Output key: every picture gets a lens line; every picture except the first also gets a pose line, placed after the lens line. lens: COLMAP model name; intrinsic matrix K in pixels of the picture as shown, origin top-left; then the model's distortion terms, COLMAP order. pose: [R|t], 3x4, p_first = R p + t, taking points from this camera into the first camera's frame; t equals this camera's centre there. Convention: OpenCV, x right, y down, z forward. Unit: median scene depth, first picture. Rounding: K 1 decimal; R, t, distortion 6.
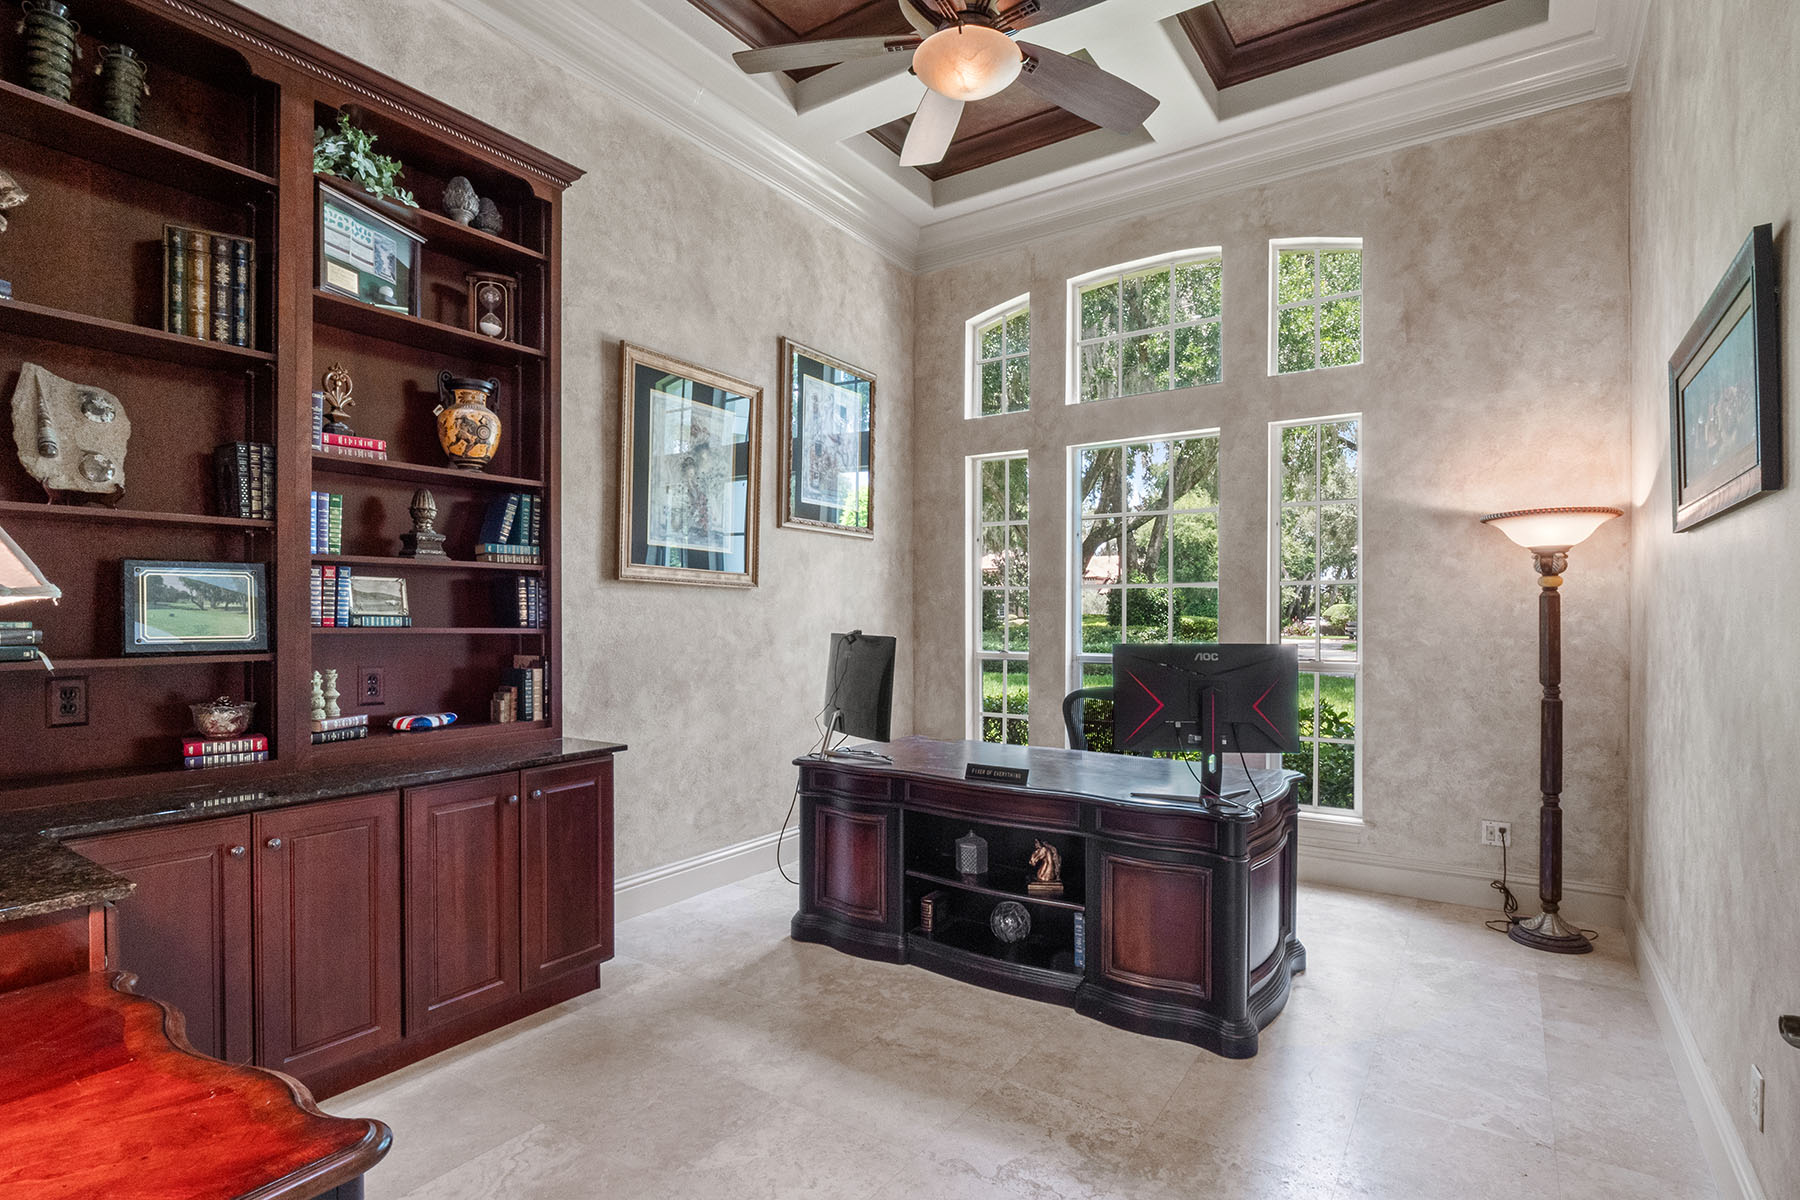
lens RADIAL K [[876.5, 0, 909.8], [0, 876.5, 601.9], [0, 0, 1]] dist [0.000236, -0.009859]
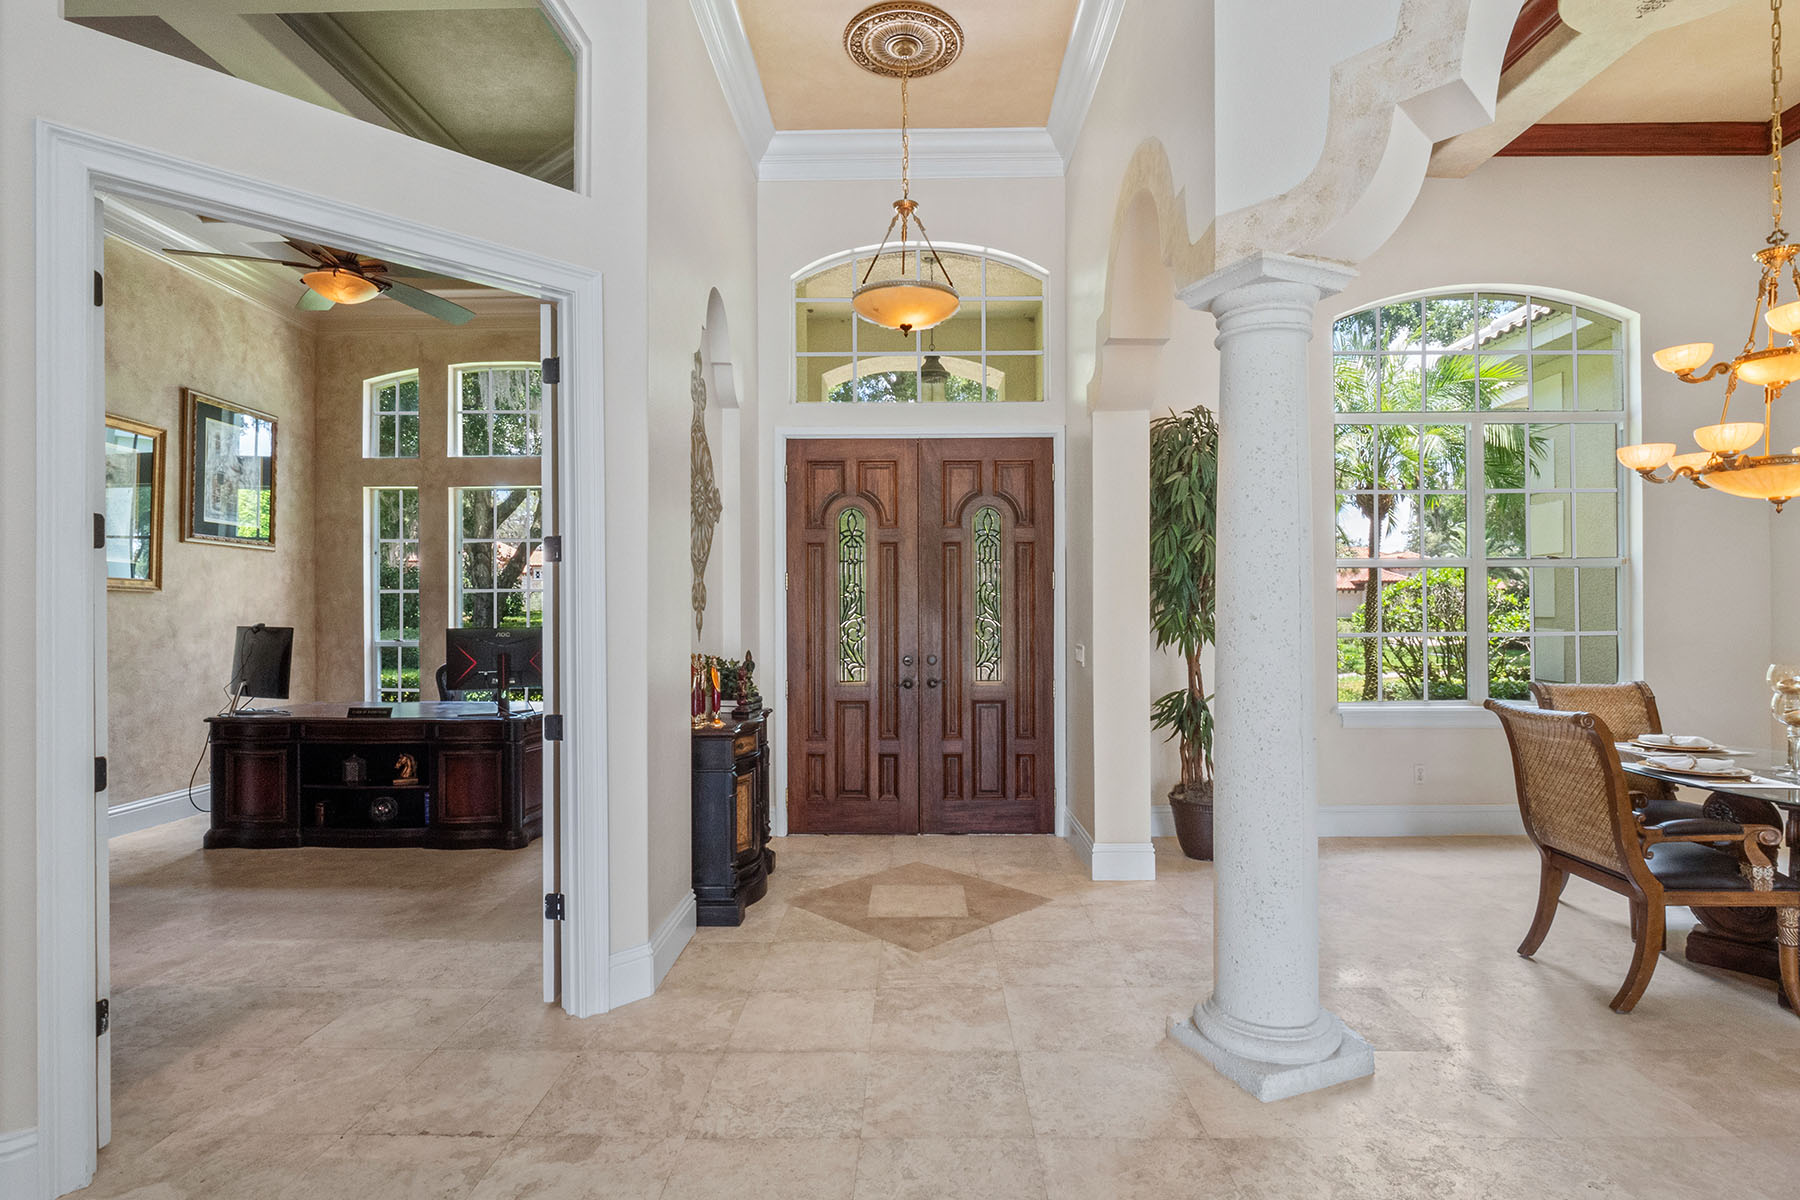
lens RADIAL K [[887.3, 0, 908.1], [0, 887.3, 606.6], [0, 0, 1]] dist [-0.011542, 0.000851]
pose [[0.836720, -0.003294, 0.547621, 0.025963], [-0.001978, 0.999957, 0.009038, -0.007318], [-0.547627, -0.008645, 0.836678, -0.579878]]
